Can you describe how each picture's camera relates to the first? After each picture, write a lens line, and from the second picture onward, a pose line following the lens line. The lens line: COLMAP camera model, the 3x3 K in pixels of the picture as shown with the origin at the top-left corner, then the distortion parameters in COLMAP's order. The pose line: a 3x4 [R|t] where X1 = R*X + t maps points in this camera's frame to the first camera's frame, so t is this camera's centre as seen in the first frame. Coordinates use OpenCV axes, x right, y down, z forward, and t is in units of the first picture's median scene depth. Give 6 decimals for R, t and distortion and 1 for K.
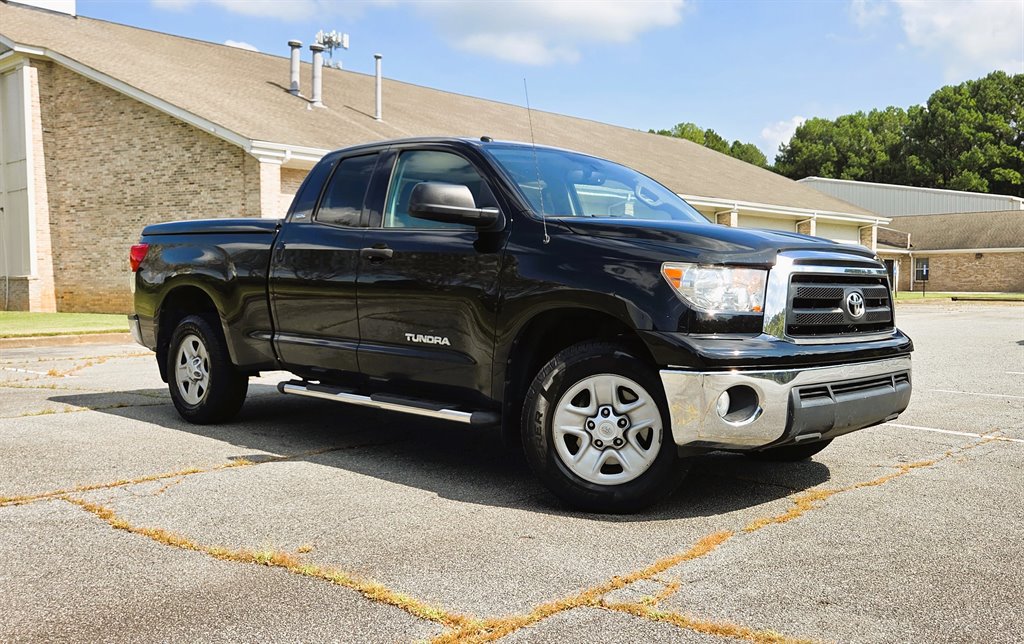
lens RADIAL K [[964.0, 0, 550.8], [0, 964.0, 317.8], [0, 0, 1]] dist [0.035485, 0.000000]
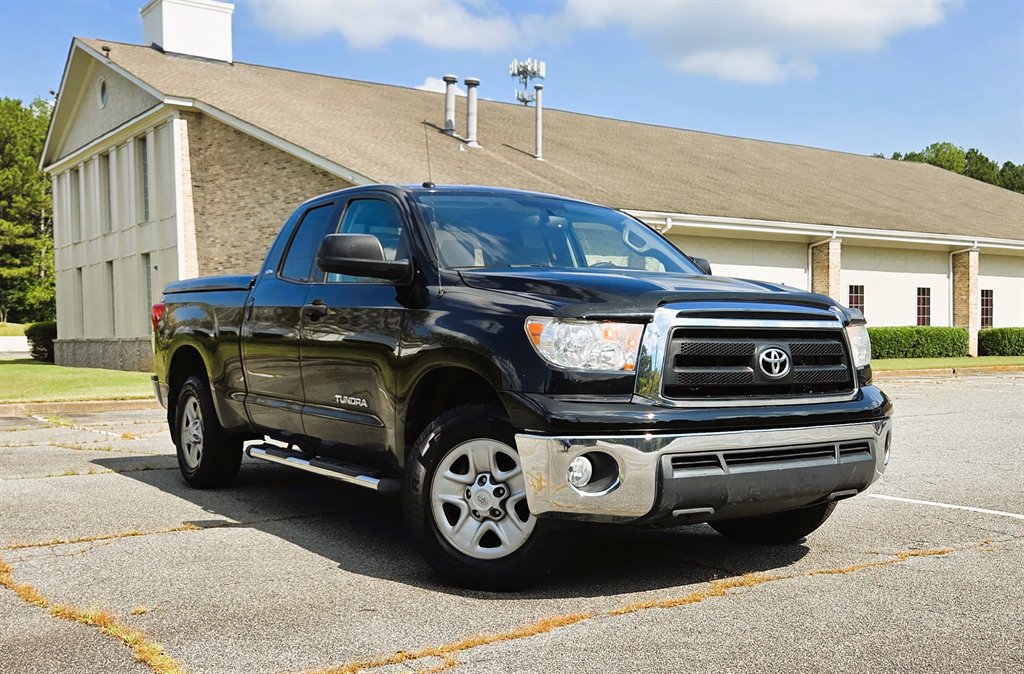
lens RADIAL K [[1112.8, 0, 547.0], [0, 1112.8, 381.2], [0, 0, 1]] dist [0.061466, 0.000000]
pose [[0.976522, 0.000581, -0.215415, 0.064552], [-0.000539, 1.000000, 0.000253, 0.000630], [0.215415, -0.000131, 0.976523, -0.004709]]
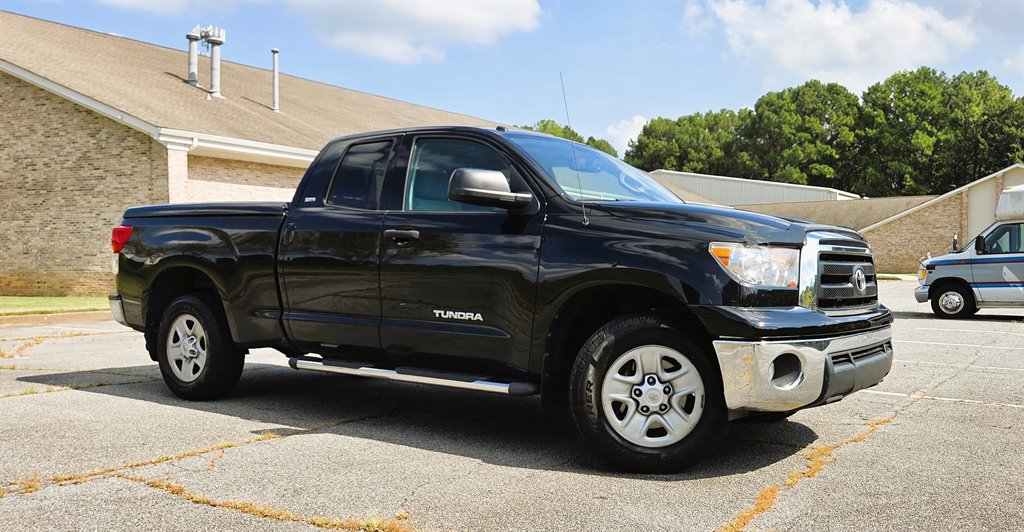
lens RADIAL K [[880.1, 0, 525.6], [0, 880.1, 295.9], [0, 0, 1]] dist [0.039532, -0.025839]
pose [[0.991996, -0.007833, 0.126022, -0.038825], [0.007915, 0.999969, -0.000147, 0.000330], [-0.126017, 0.001143, 0.992027, 0.006251]]
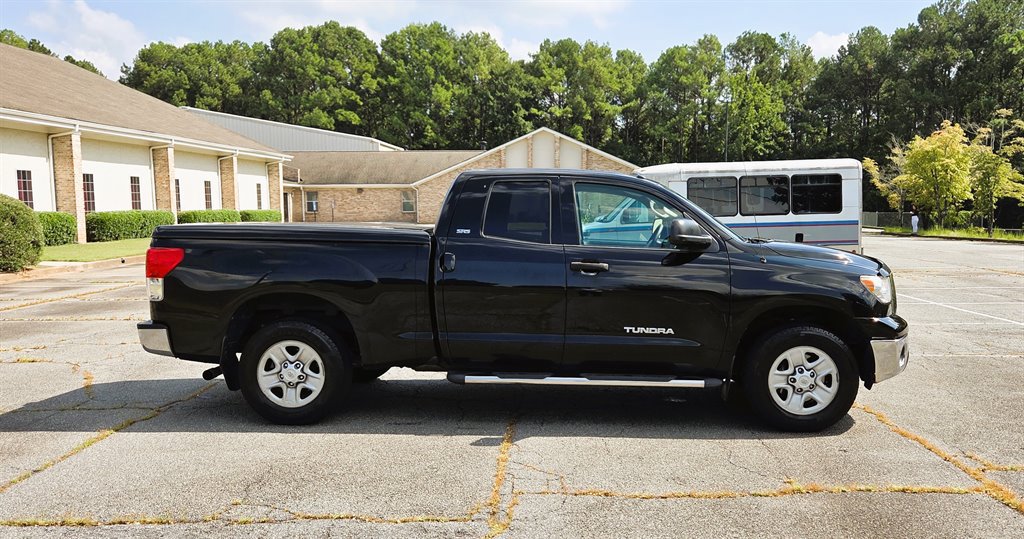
lens RADIAL K [[931.7, 0, 557.9], [0, 931.7, 290.4], [0, 0, 1]] dist [0.049491, 0.000000]
pose [[0.747023, -0.065140, 0.661599, -0.240016], [0.026852, 0.997332, 0.067877, -0.027943], [-0.664255, -0.032941, 0.746779, 0.023380]]
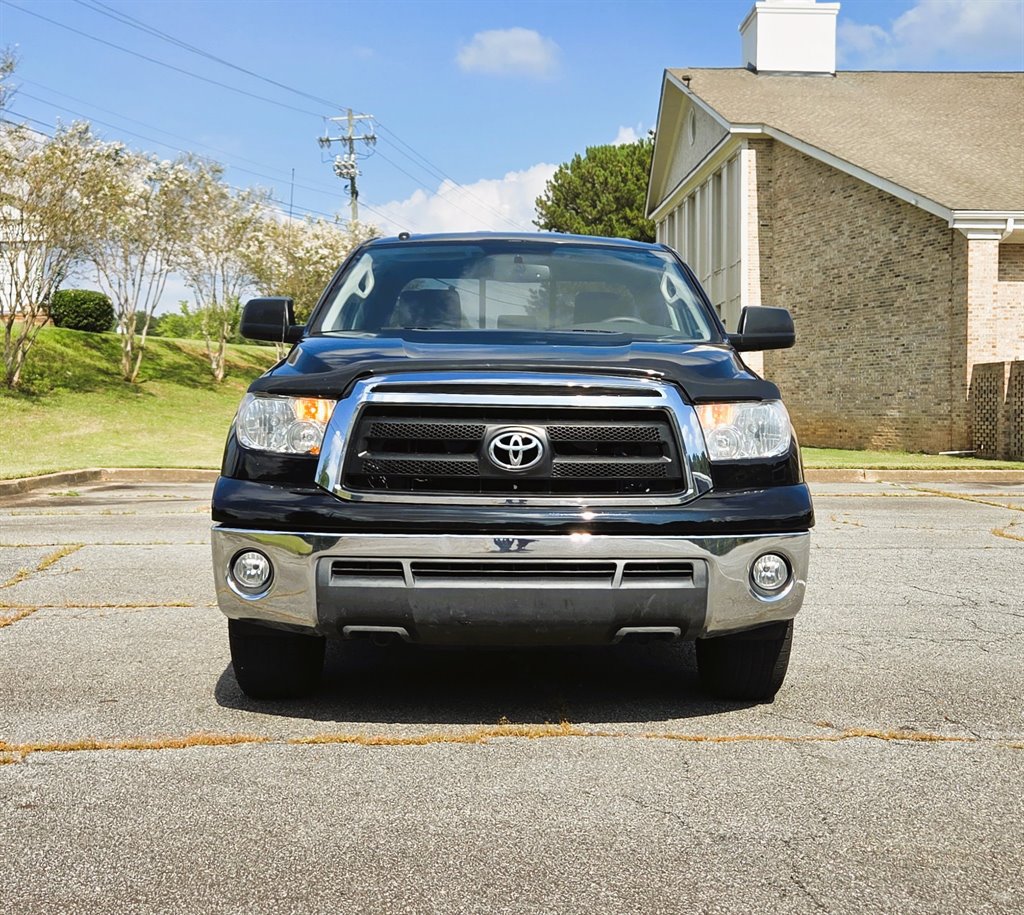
lens RADIAL K [[1346.7, 0, 533.6], [0, 1346.7, 452.2], [0, 0, 1]] dist [0.081751, 0.000000]
pose [[0.697315, 0.027858, -0.716224, 0.194006], [-0.029874, 0.999506, 0.009791, -0.004251], [0.716142, 0.014569, 0.697802, 0.068805]]
